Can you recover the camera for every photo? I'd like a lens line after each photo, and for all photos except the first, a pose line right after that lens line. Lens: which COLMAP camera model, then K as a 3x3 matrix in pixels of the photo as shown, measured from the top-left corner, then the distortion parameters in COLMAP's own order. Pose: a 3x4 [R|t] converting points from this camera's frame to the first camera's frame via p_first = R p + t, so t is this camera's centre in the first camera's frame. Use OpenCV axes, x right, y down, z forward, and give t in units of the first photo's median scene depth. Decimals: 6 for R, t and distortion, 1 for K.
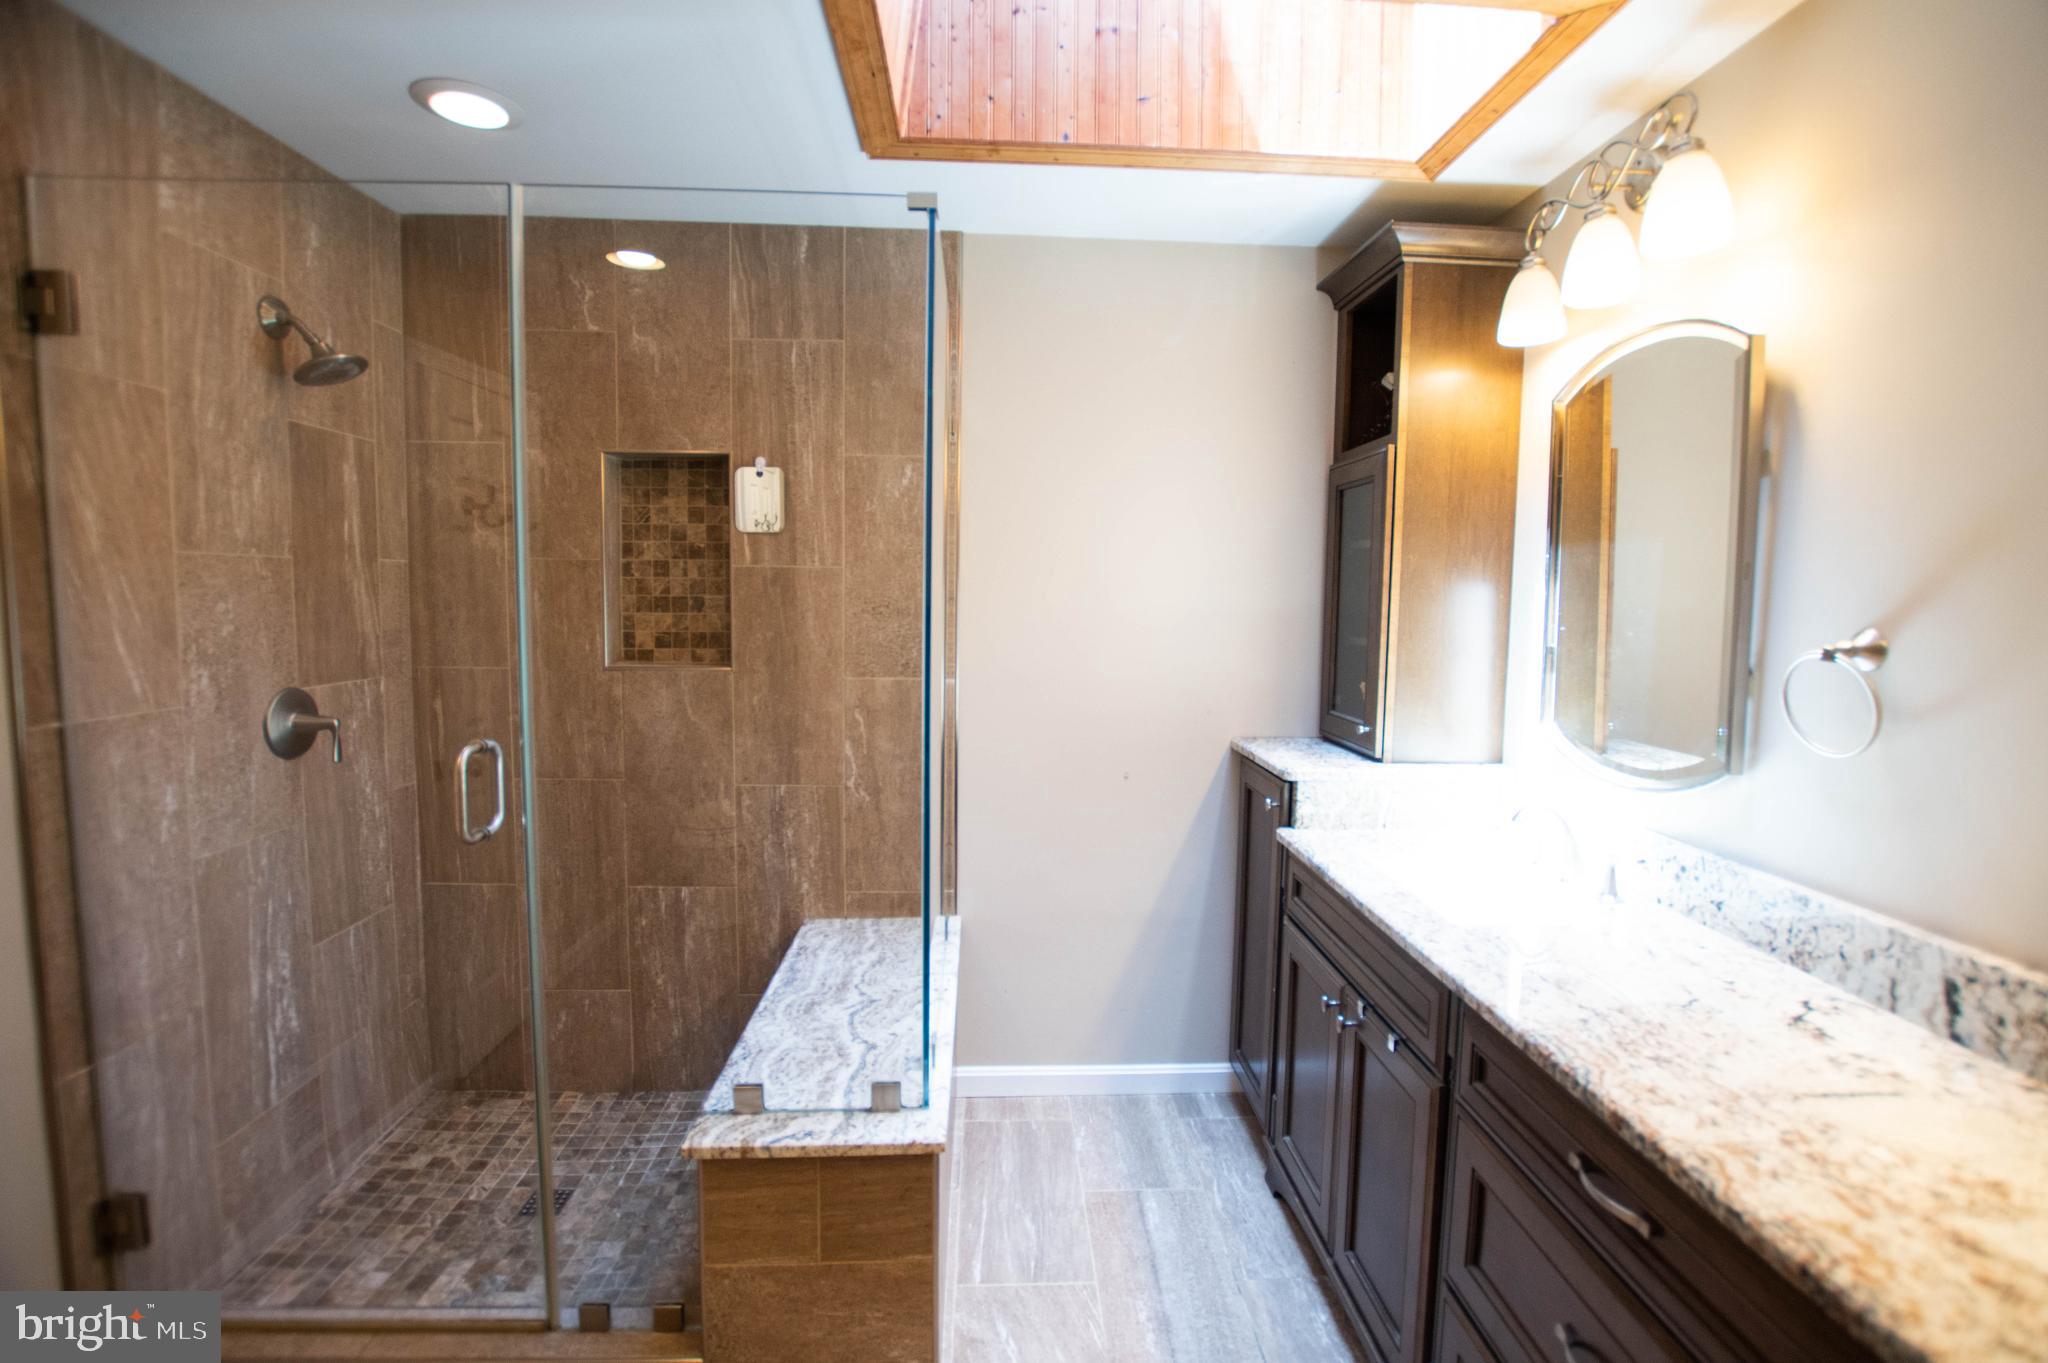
lens RADIAL K [[901.2, 0, 1019.2], [0, 901.2, 668.5], [0, 0, 1]] dist [-0.028999, 0.001851]
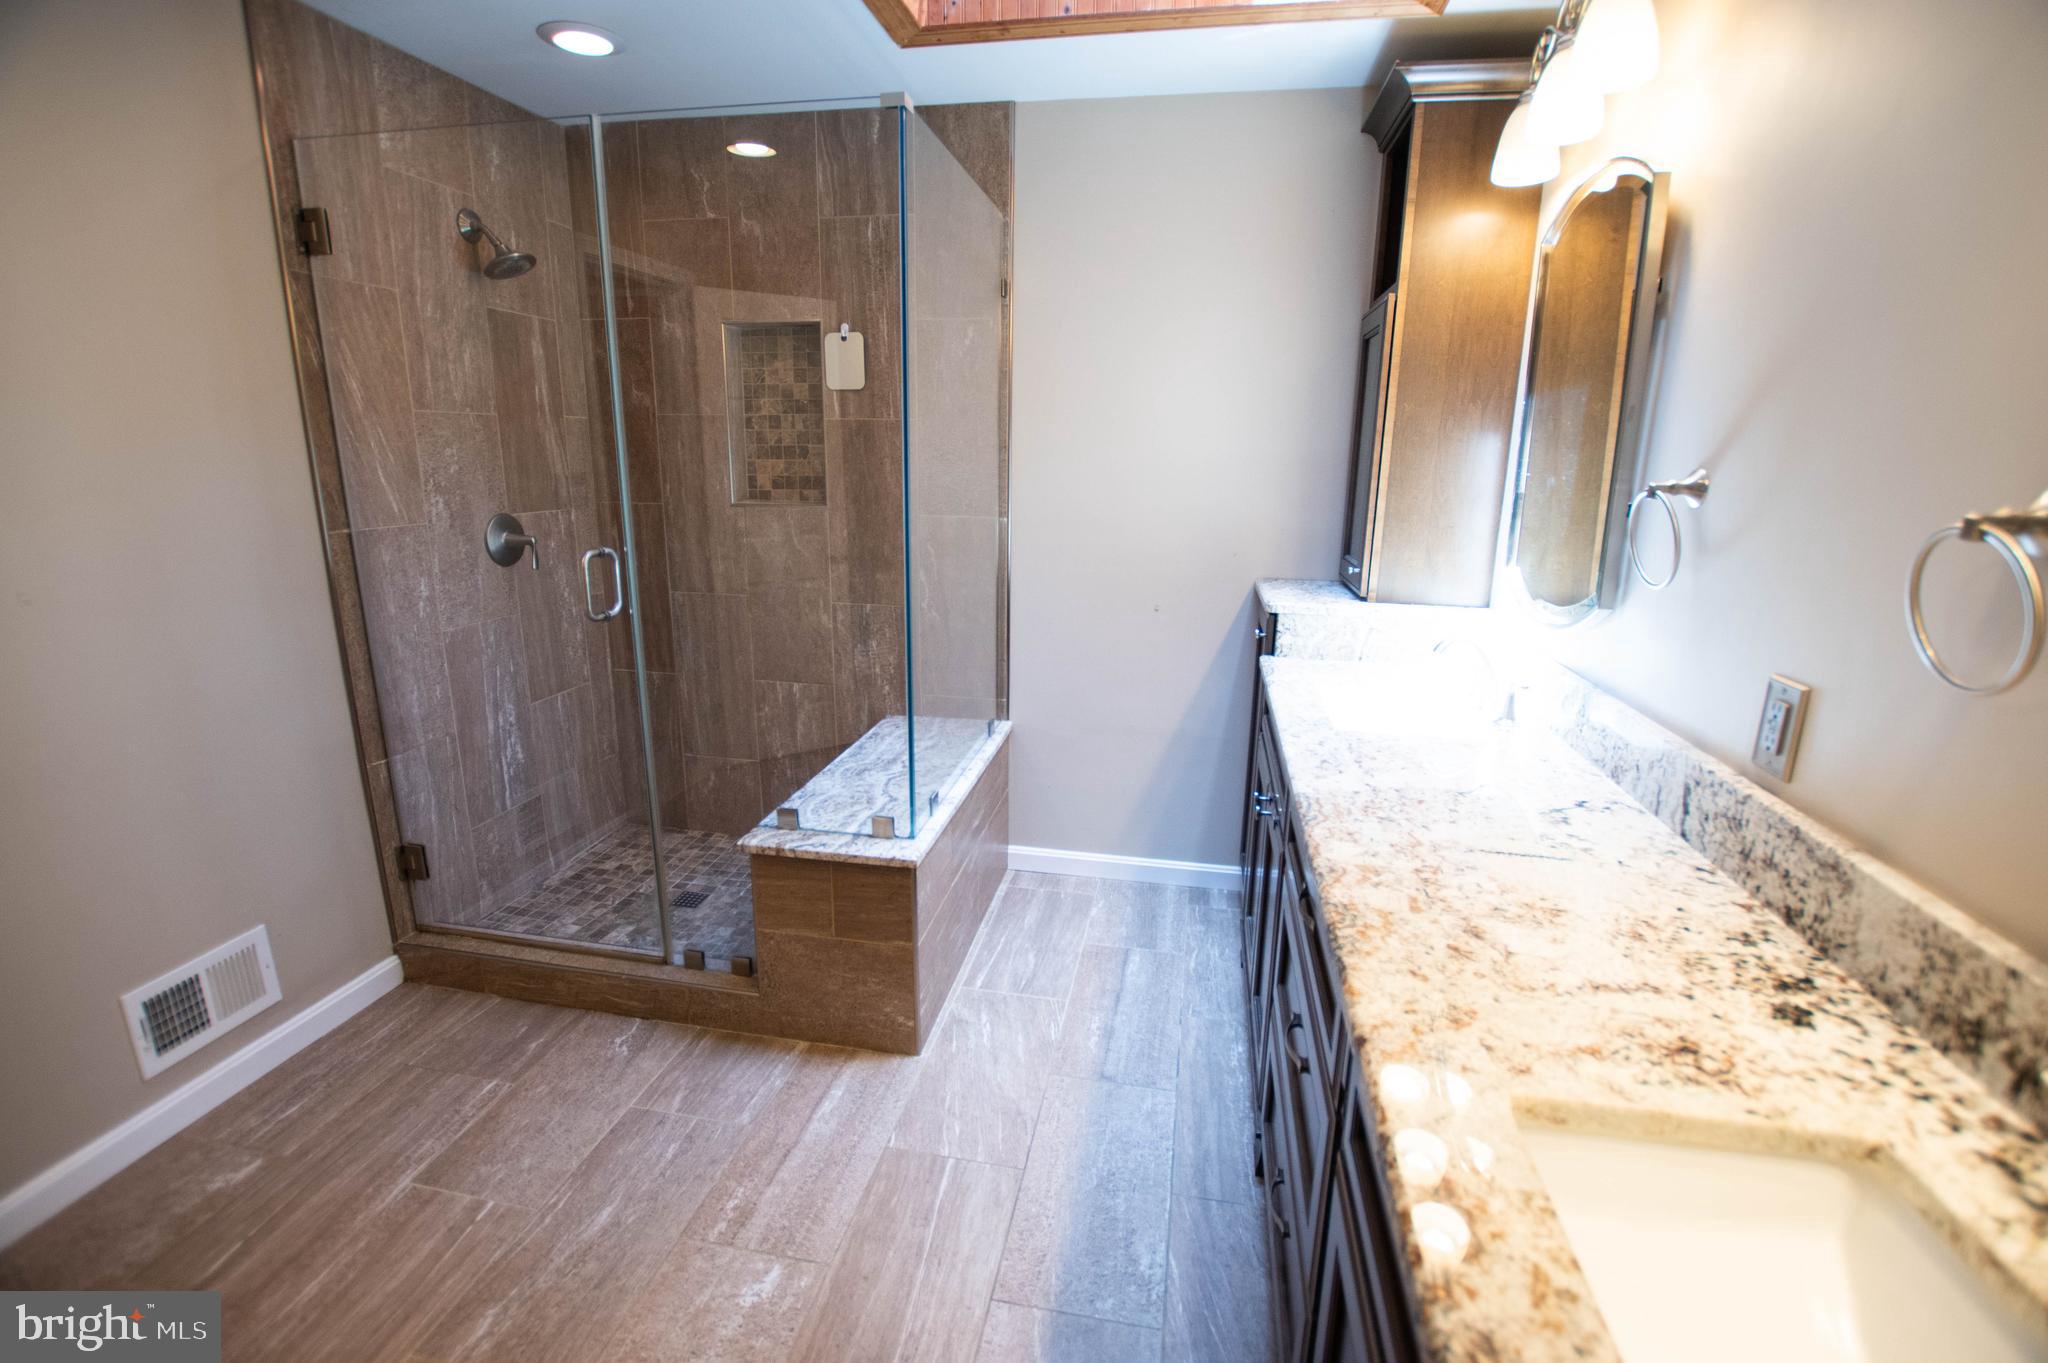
lens RADIAL K [[901.2, 0, 1038.0], [0, 901.2, 672.7], [0, 0, 1]] dist [-0.028999, 0.001851]
pose [[0.972559, 0.056227, -0.225762, 0.303179], [-0.020775, 0.987469, 0.156437, 0.032618], [0.231729, -0.147454, 0.961540, -0.163924]]
